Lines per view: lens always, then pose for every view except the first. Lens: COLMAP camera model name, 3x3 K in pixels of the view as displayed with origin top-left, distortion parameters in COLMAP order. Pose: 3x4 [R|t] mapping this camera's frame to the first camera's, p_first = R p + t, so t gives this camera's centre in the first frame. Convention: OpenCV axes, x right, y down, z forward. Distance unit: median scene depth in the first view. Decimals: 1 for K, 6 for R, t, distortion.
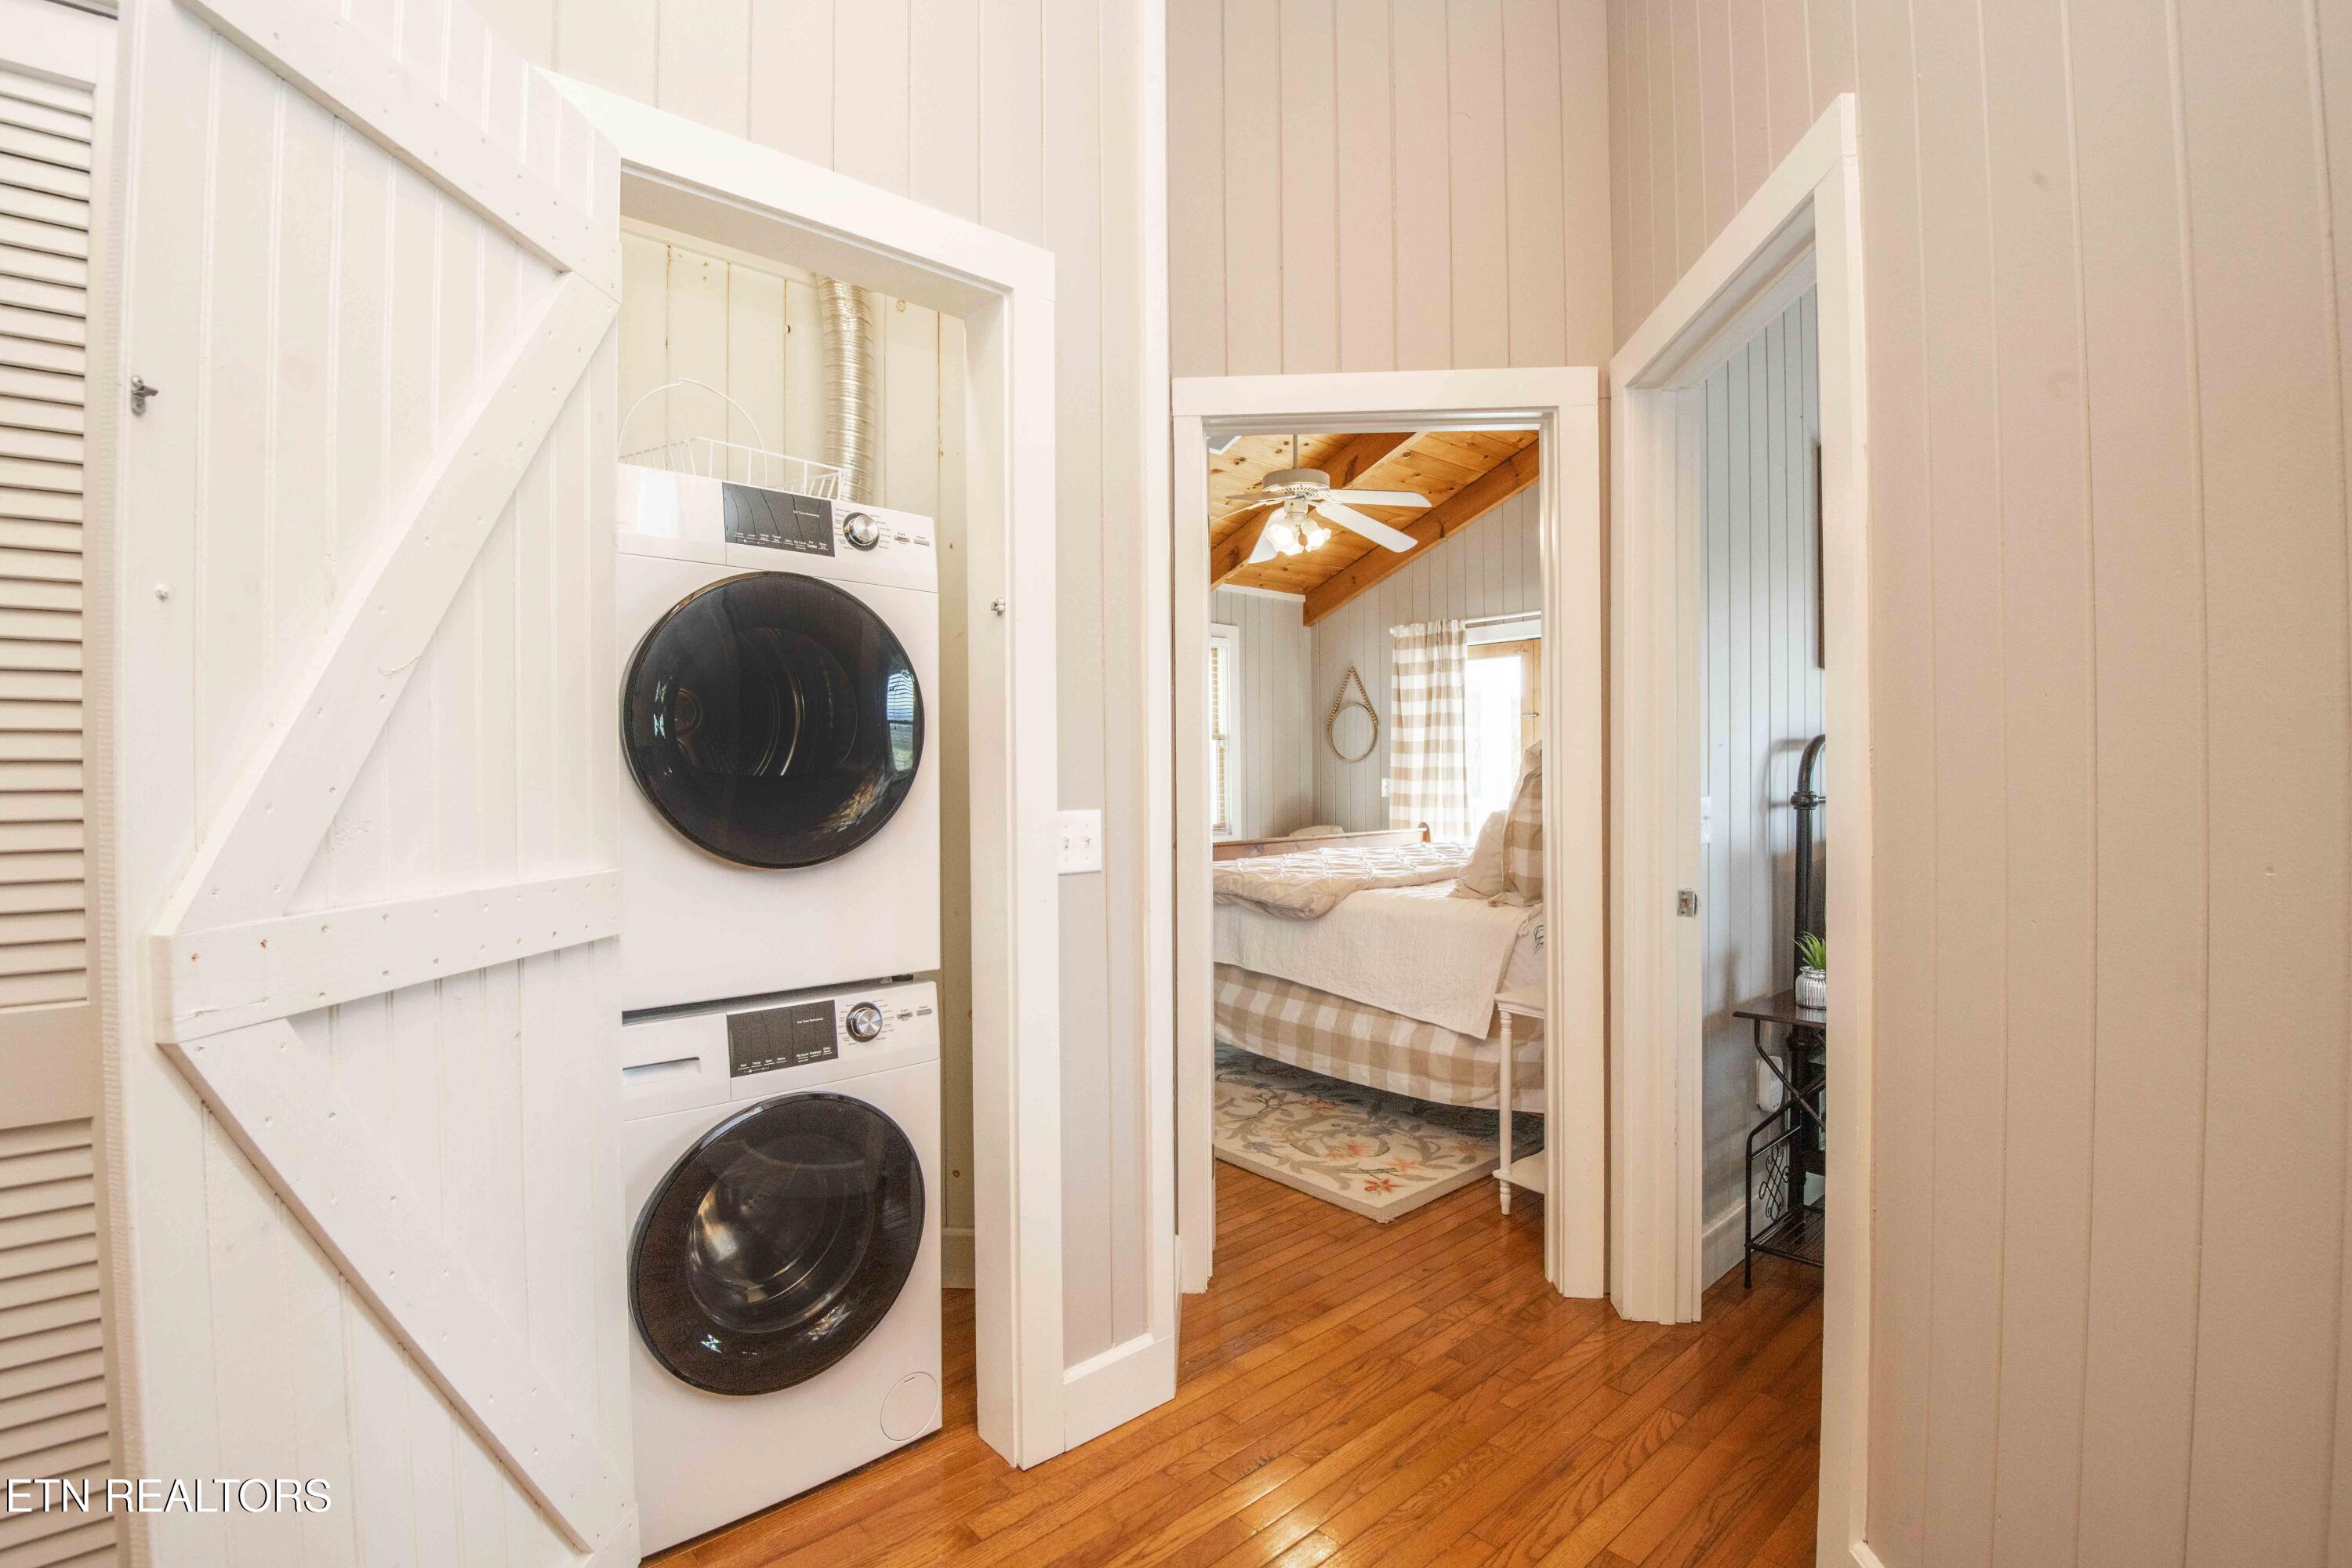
lens RADIAL K [[1086.5, 0, 1165.7], [0, 1086.5, 786.4], [0, 0, 1]] dist [-0.019247, -0.014476]
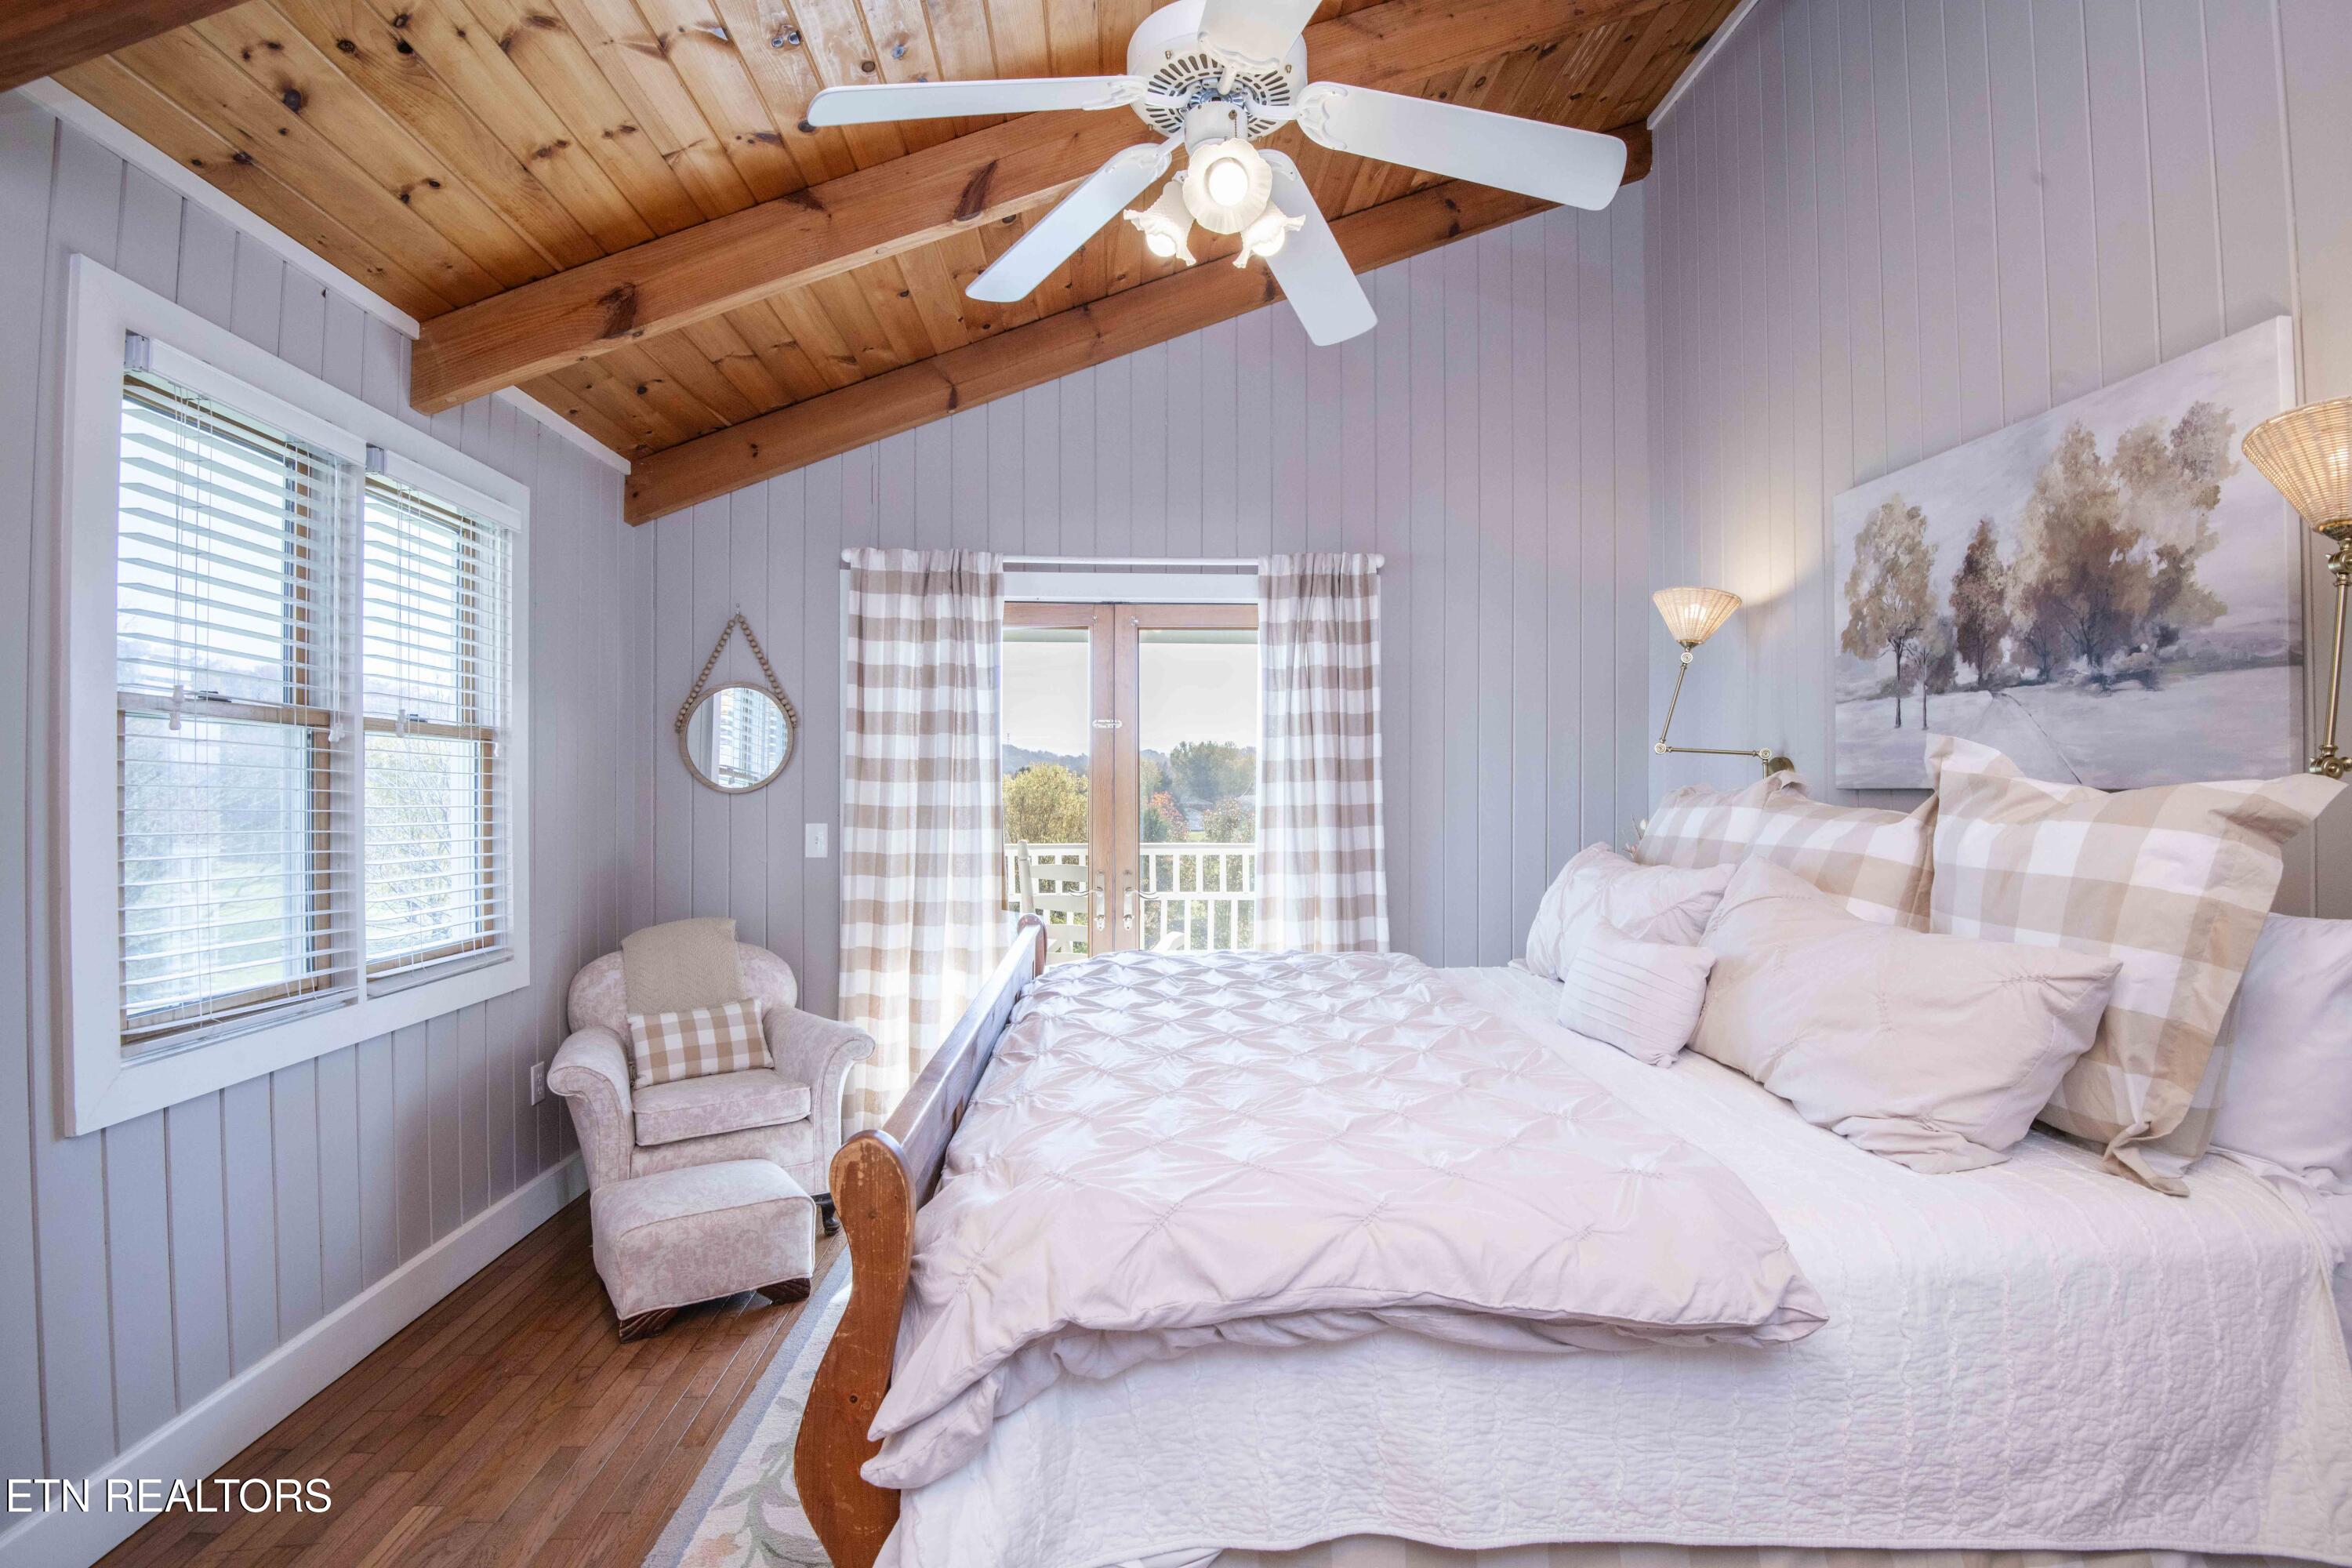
lens RADIAL K [[1086.5, 0, 1179.0], [0, 1086.5, 798.2], [0, 0, 1]] dist [-0.019247, -0.014476]
pose [[0.605394, 0.003896, 0.795916, -0.130728], [-0.005200, 0.999986, -0.000940, -0.022339], [-0.795909, -0.003569, 0.605406, 0.564883]]
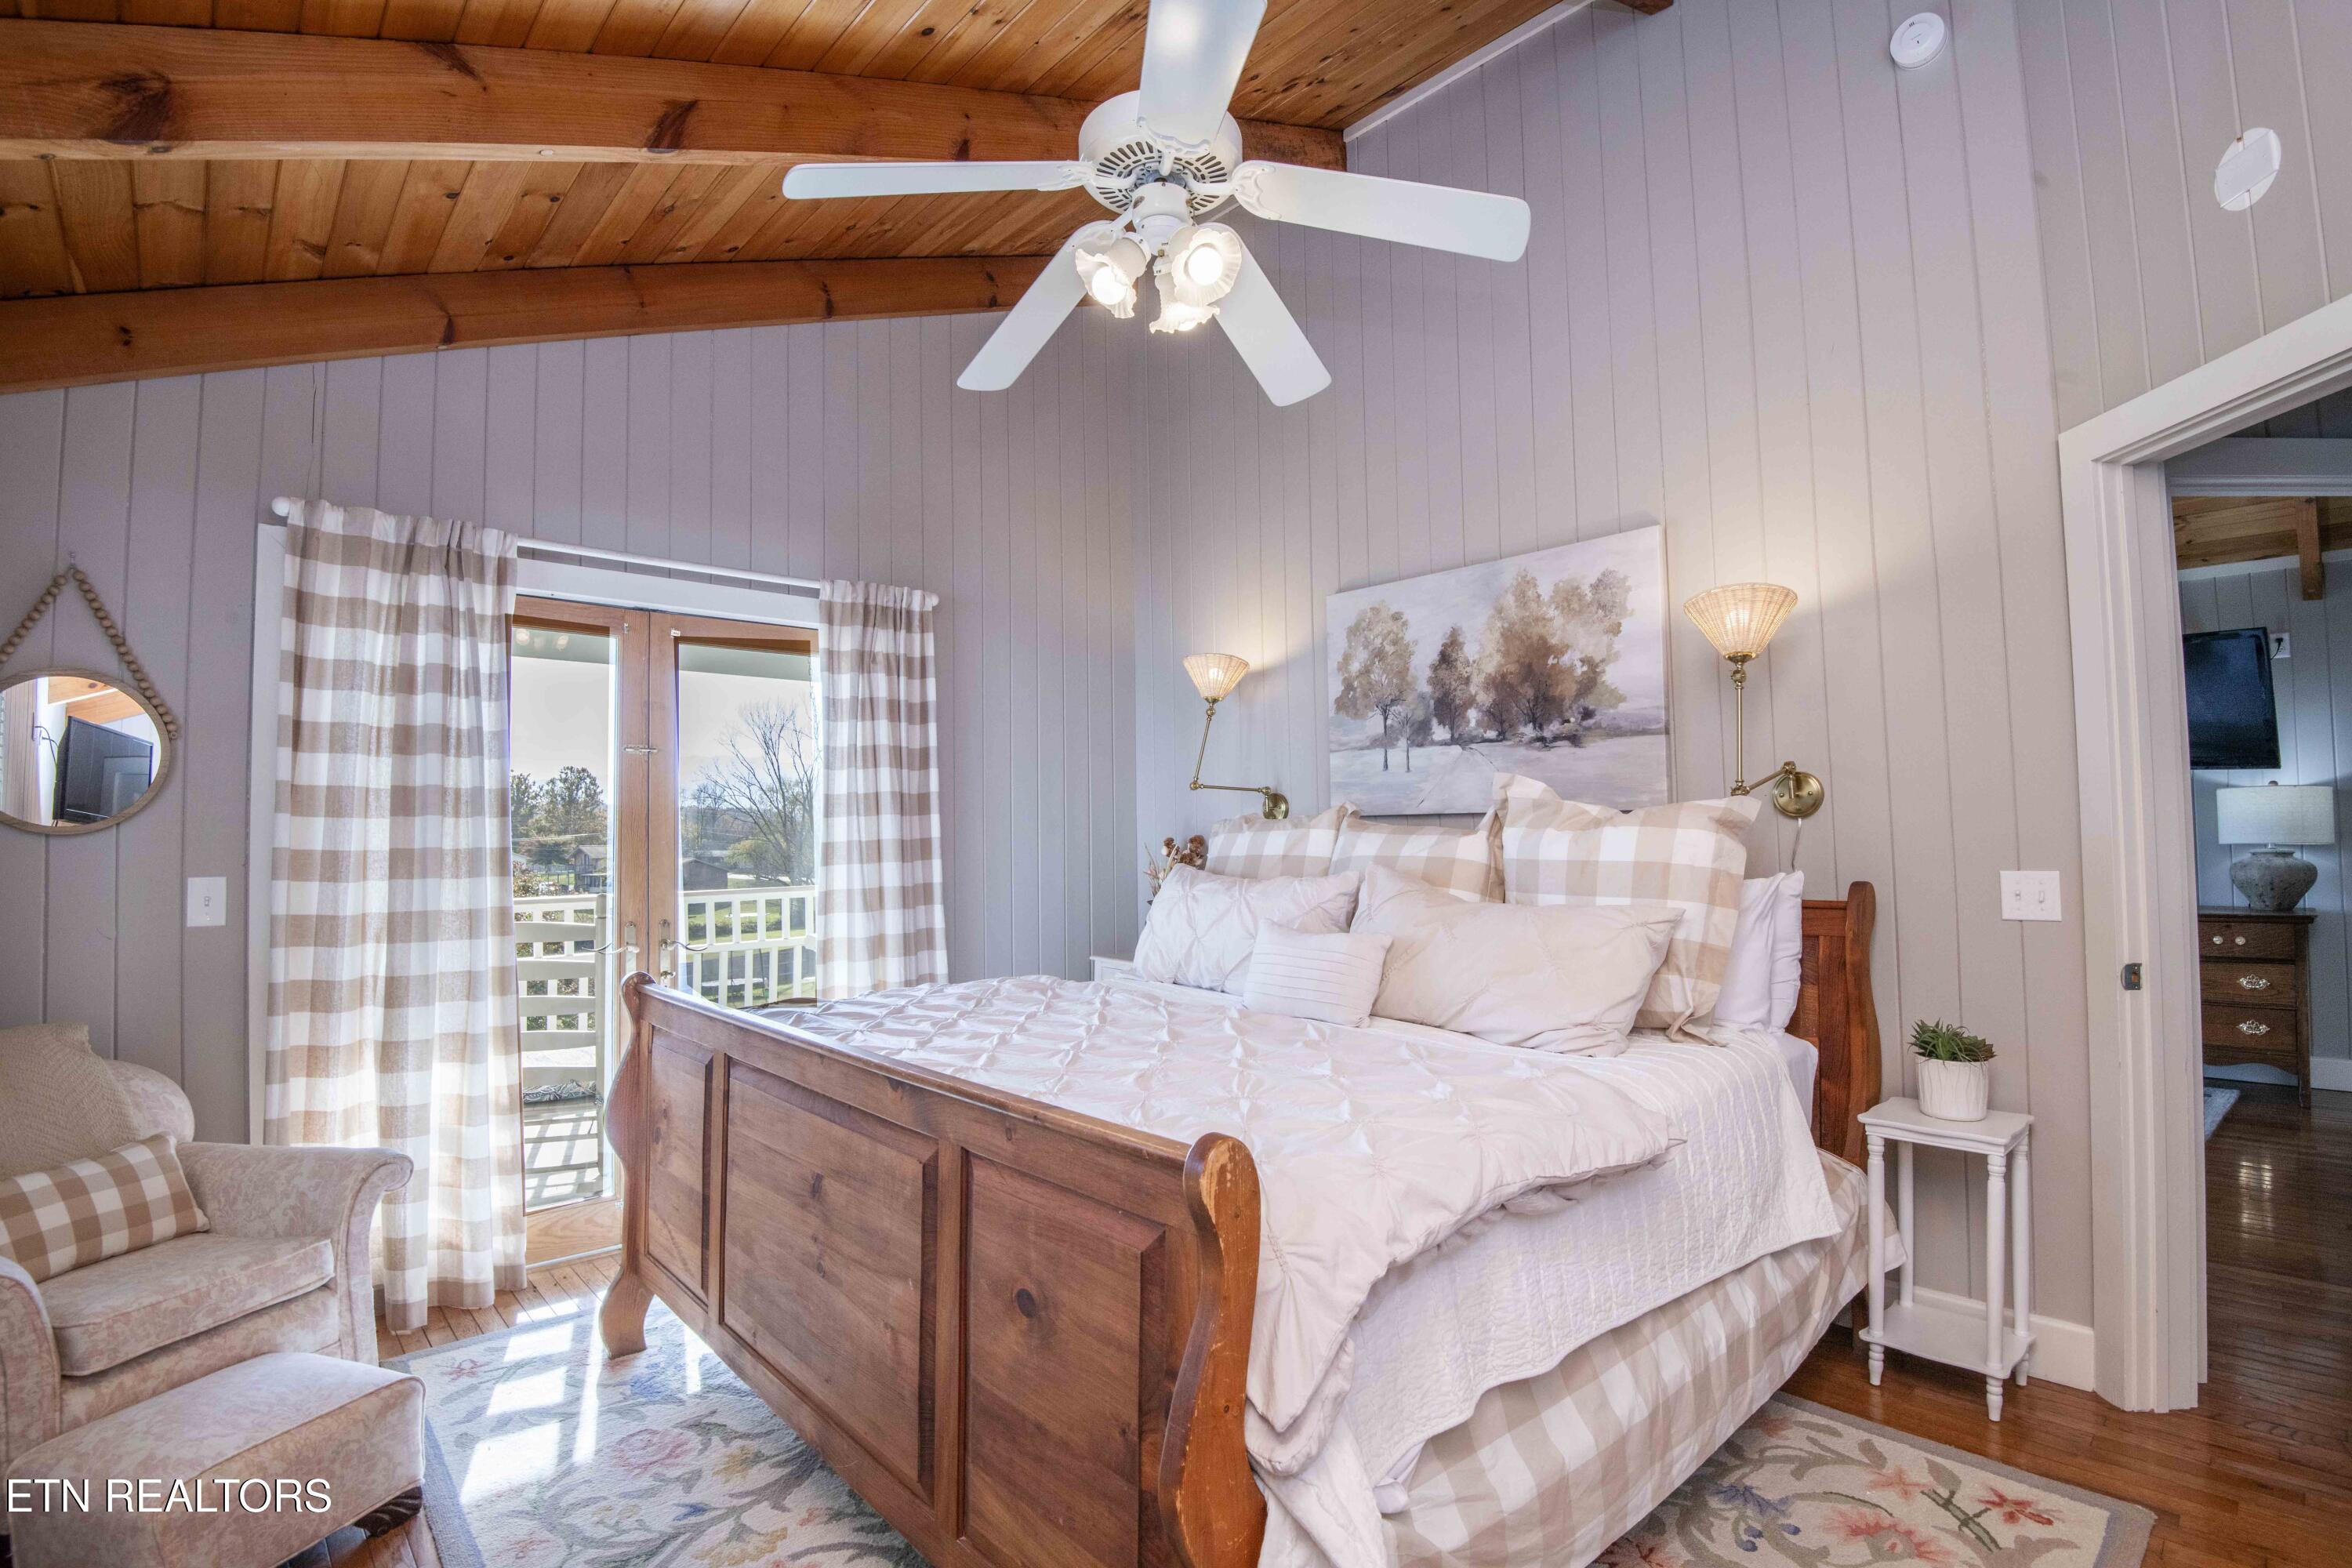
lens RADIAL K [[1086.5, 0, 1187.4], [0, 1086.5, 797.8], [0, 0, 1]] dist [-0.019247, -0.014476]
pose [[-0.039951, 0.042142, 0.998313, -0.198426], [0.017007, 0.998994, -0.041490, -0.015315], [-0.999057, 0.015320, -0.040628, 0.721840]]
